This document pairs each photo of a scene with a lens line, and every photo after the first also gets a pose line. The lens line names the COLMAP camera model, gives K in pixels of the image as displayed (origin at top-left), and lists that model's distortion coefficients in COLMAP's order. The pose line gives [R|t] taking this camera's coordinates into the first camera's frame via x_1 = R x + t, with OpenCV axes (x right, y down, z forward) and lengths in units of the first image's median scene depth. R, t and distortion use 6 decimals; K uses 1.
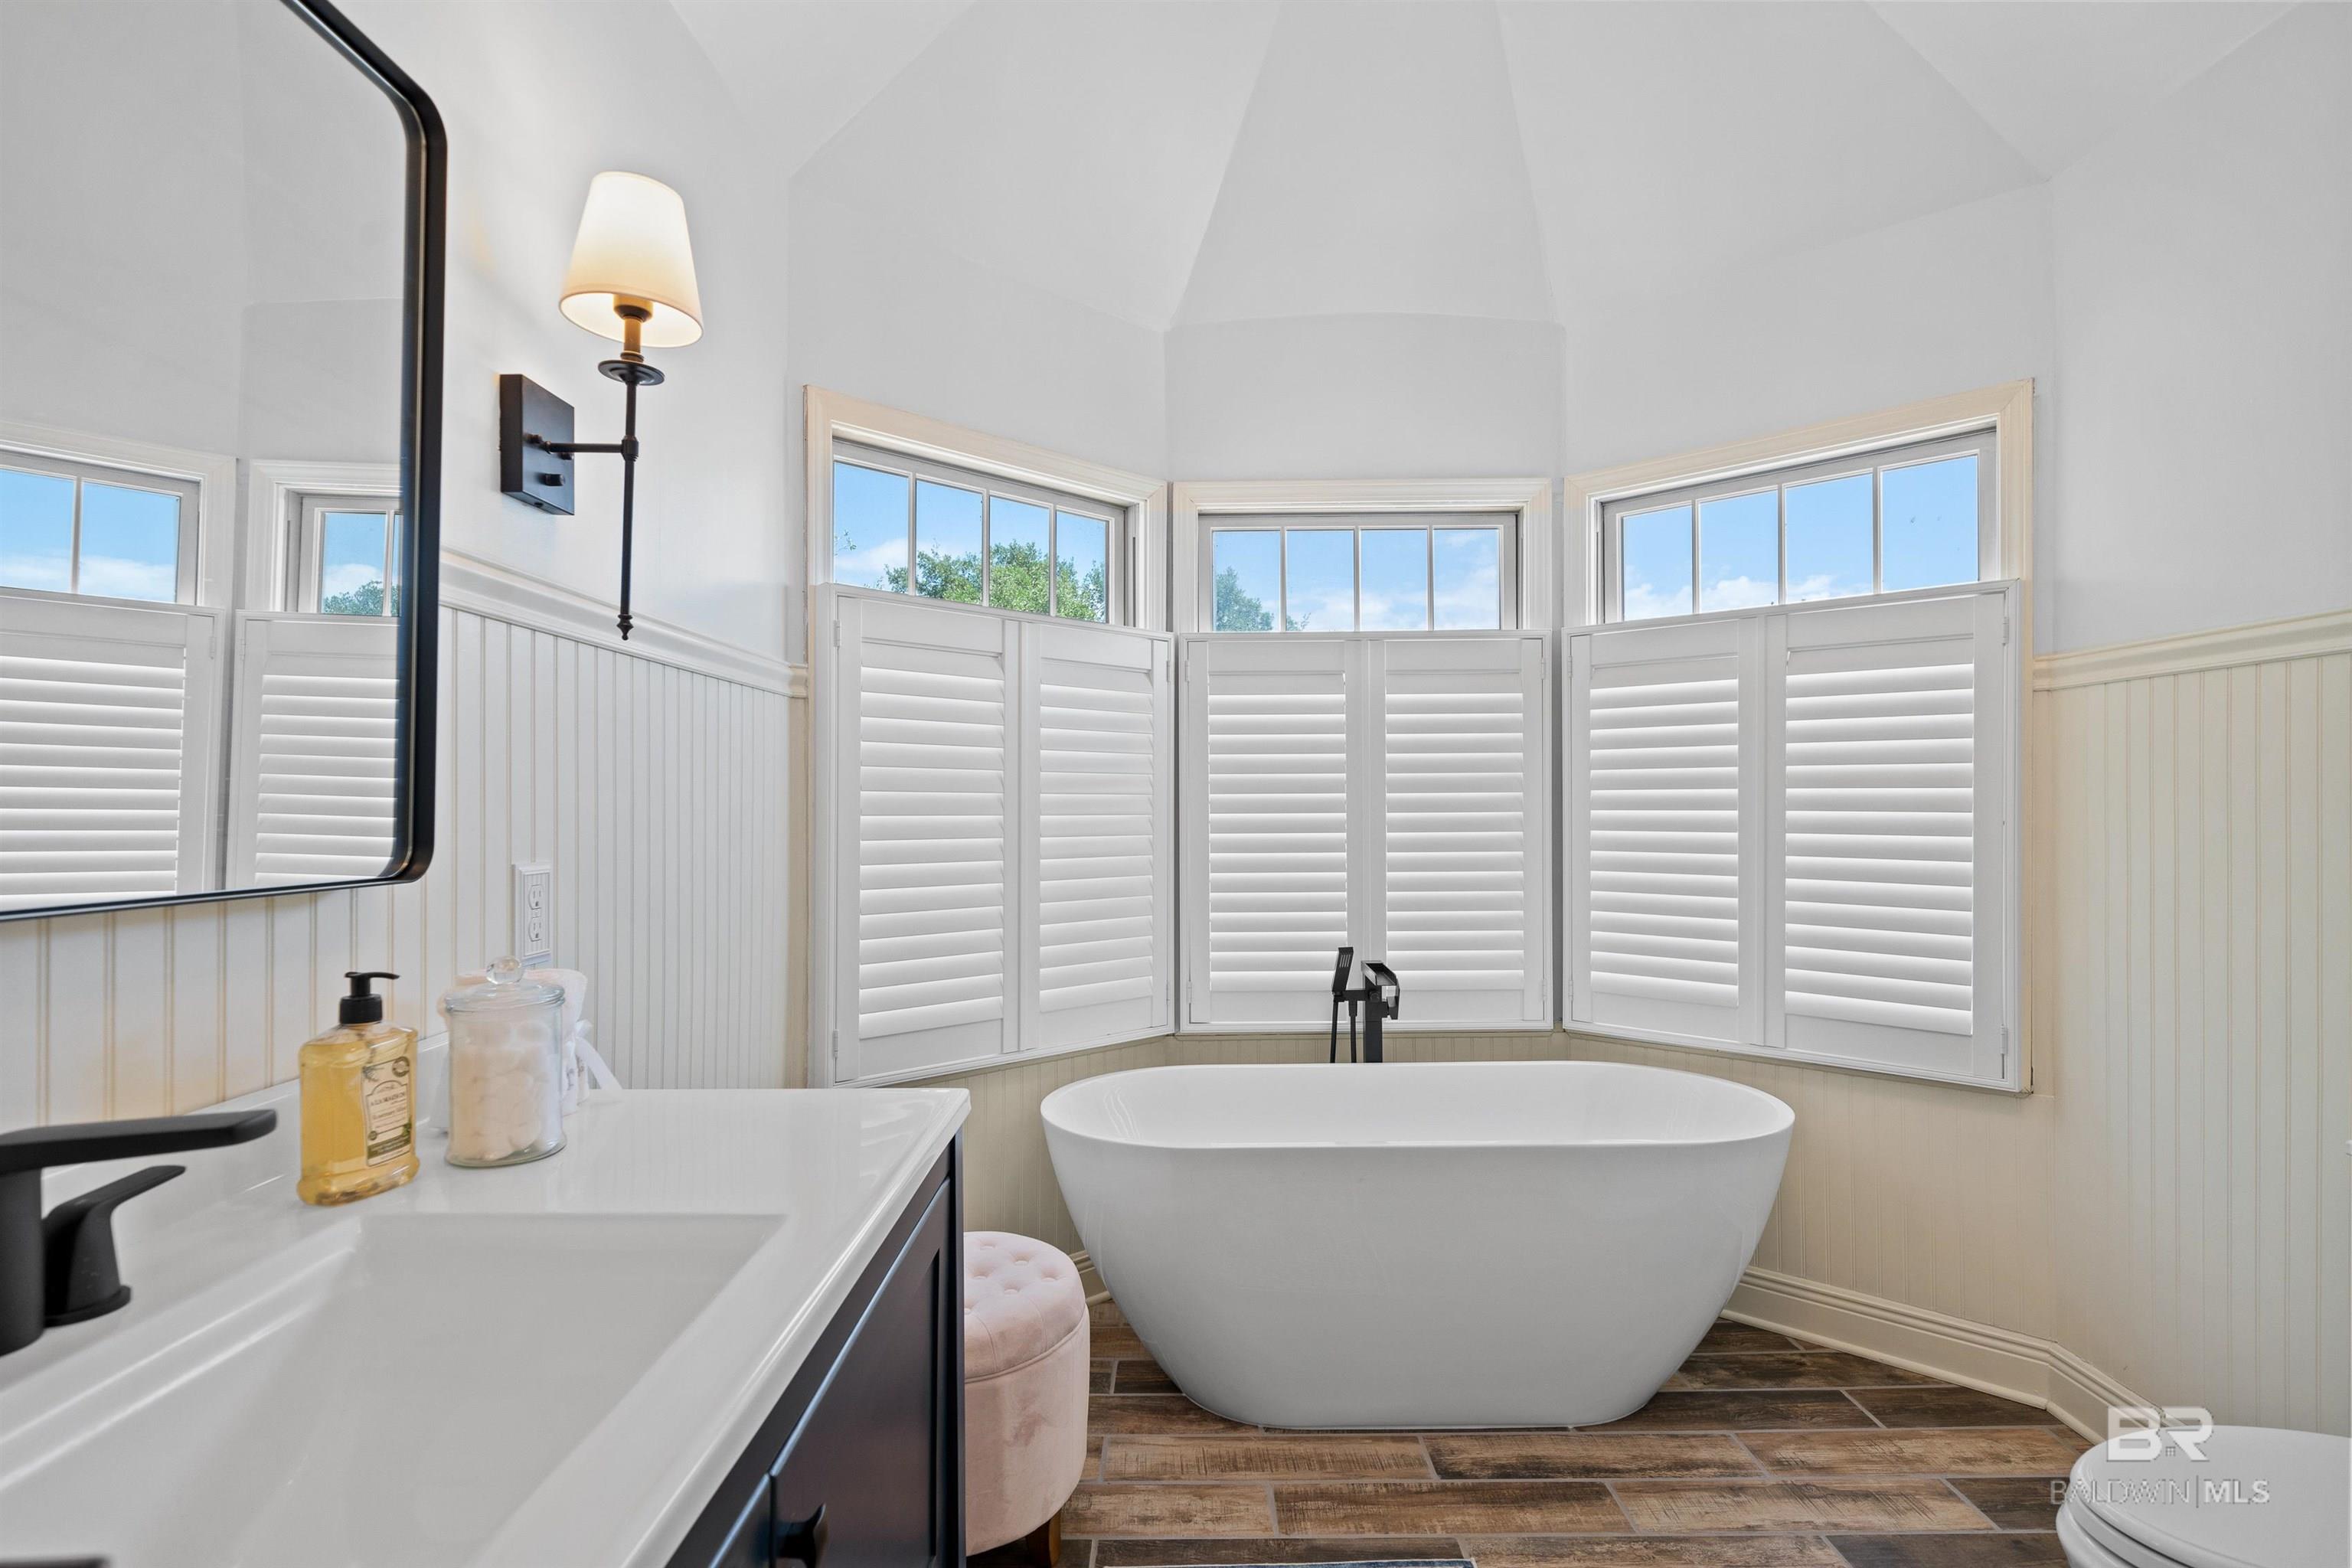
lens RADIAL K [[1203.3, 0, 1242.4], [0, 1203.3, 790.1], [0, 0, 1]] dist [0.003456, -0.000015]
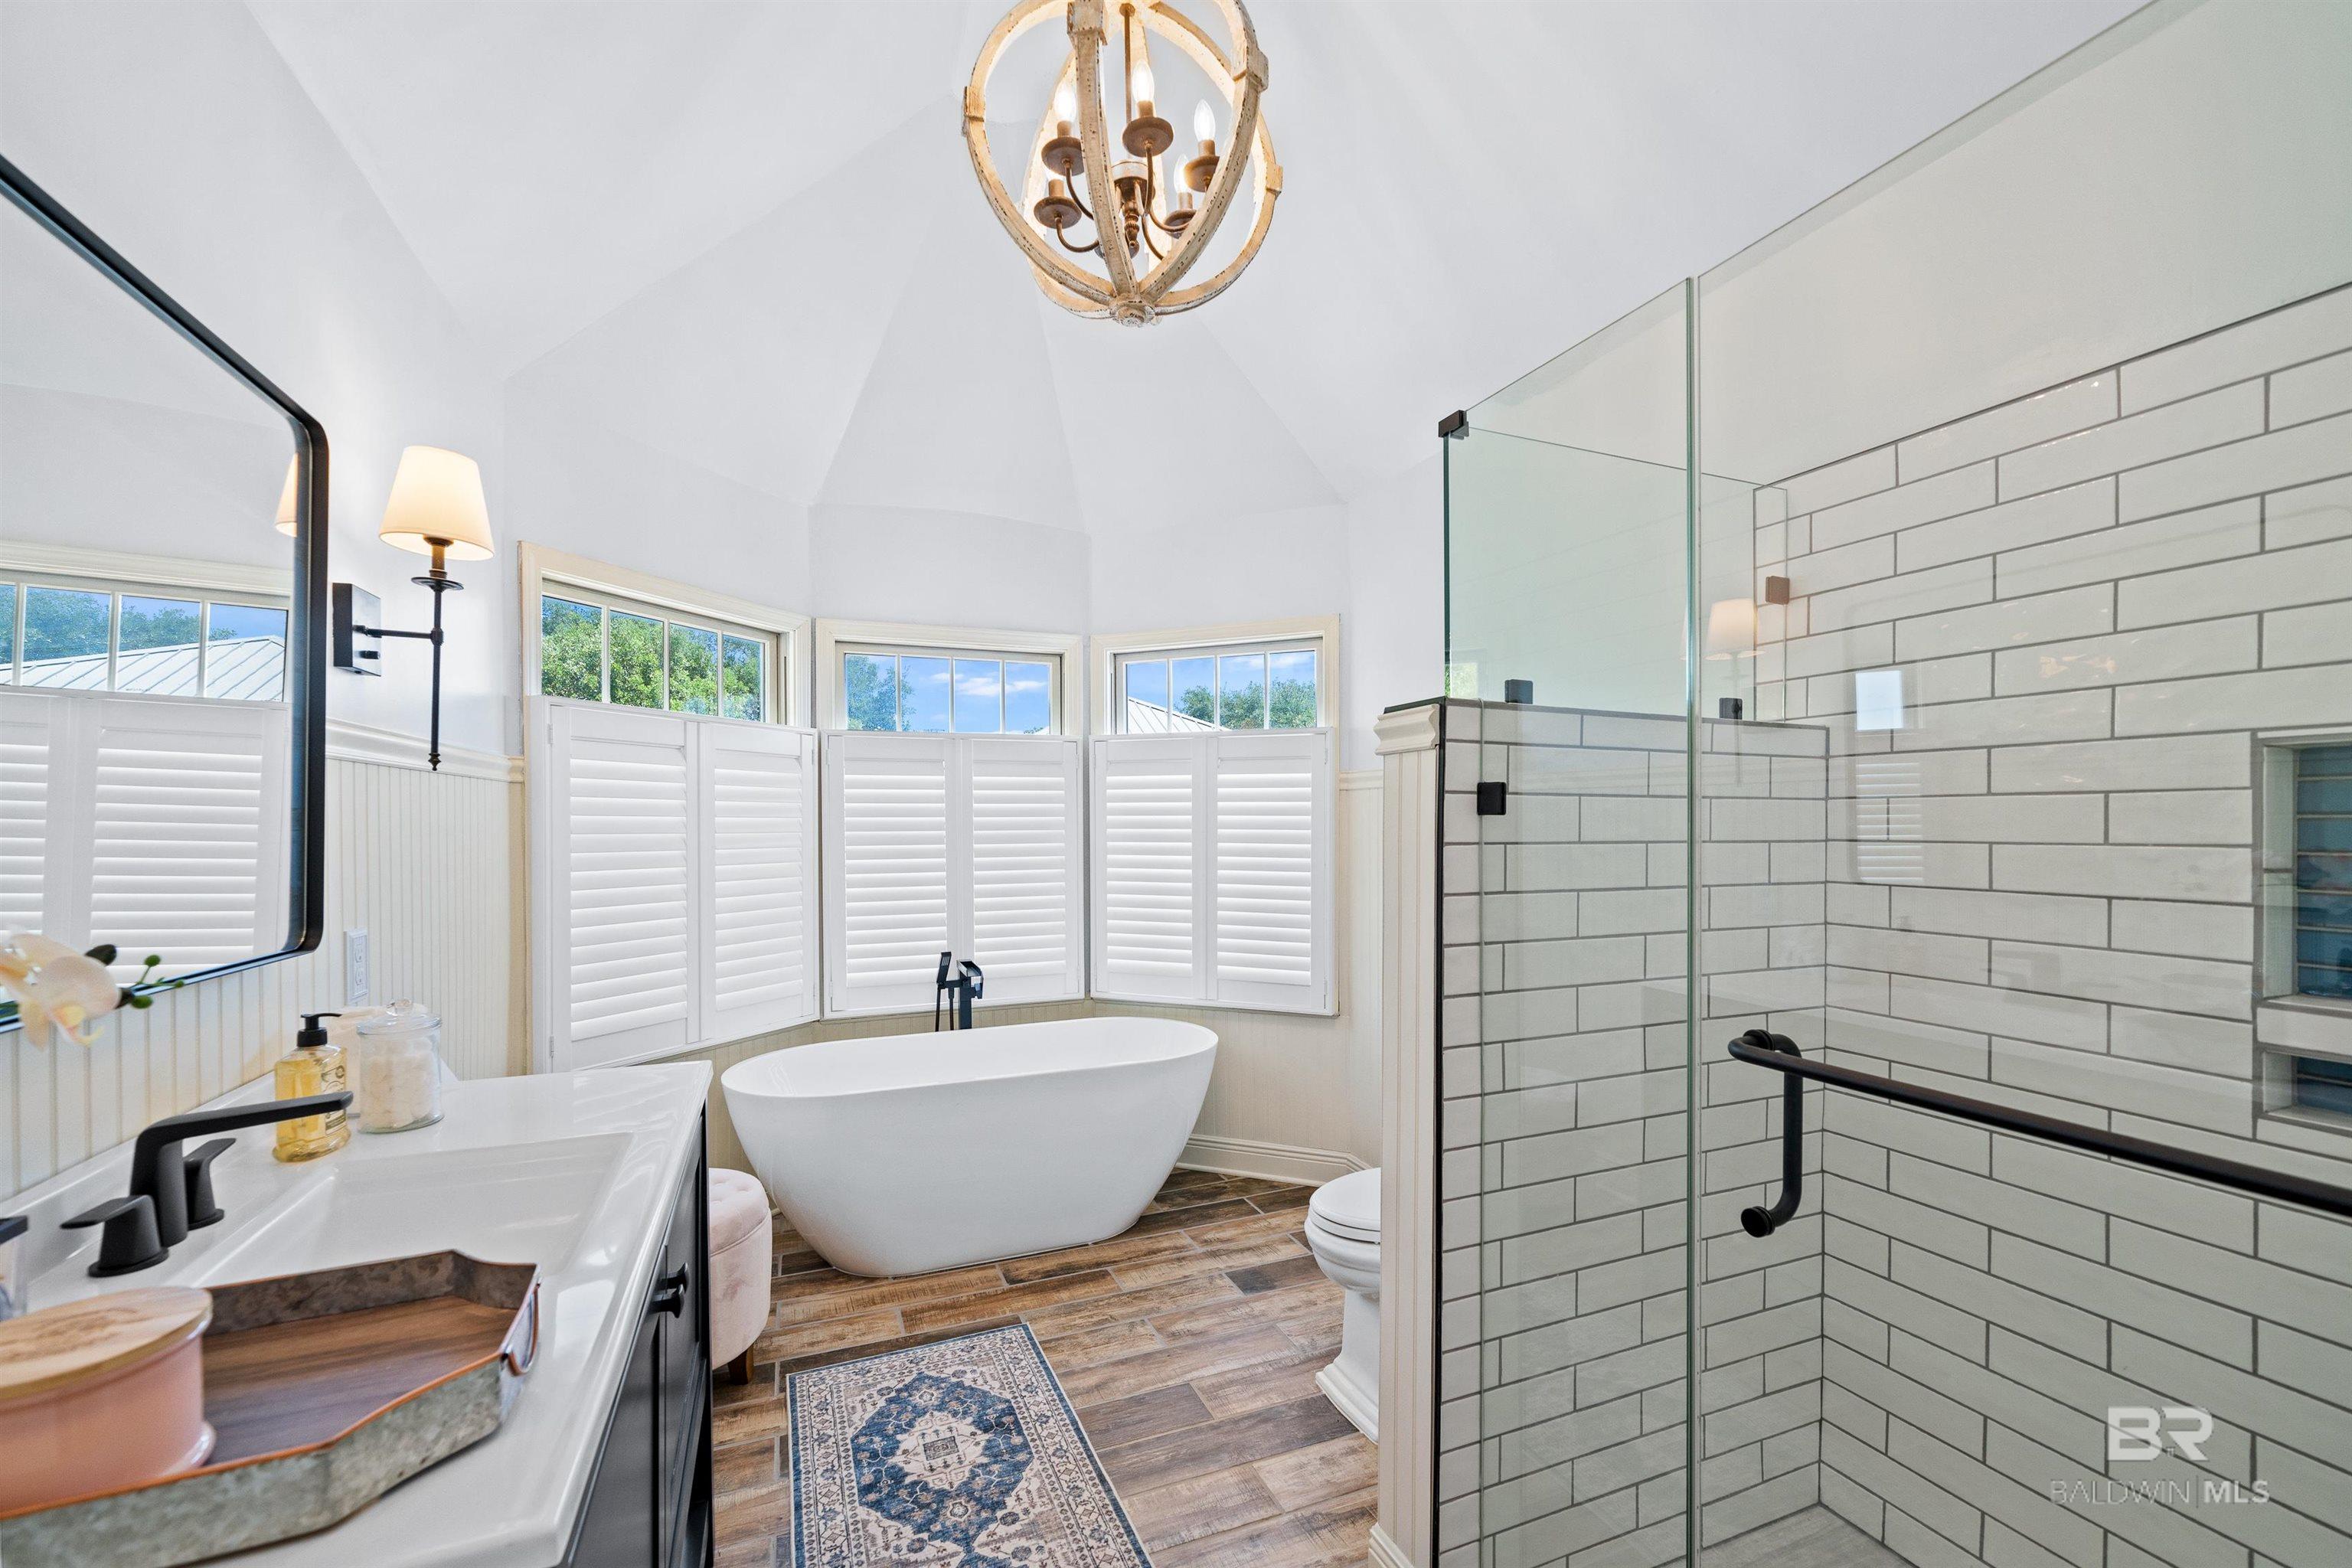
lens RADIAL K [[986.2, 0, 1175.6], [0, 986.2, 791.6], [0, 0, 1]] dist [-0.000323, 0.000148]
pose [[0.949455, -0.002412, 0.313893, -0.033960], [0.007396, 0.999865, -0.014690, -0.059987], [-0.313815, 0.016269, 0.949345, -0.311305]]
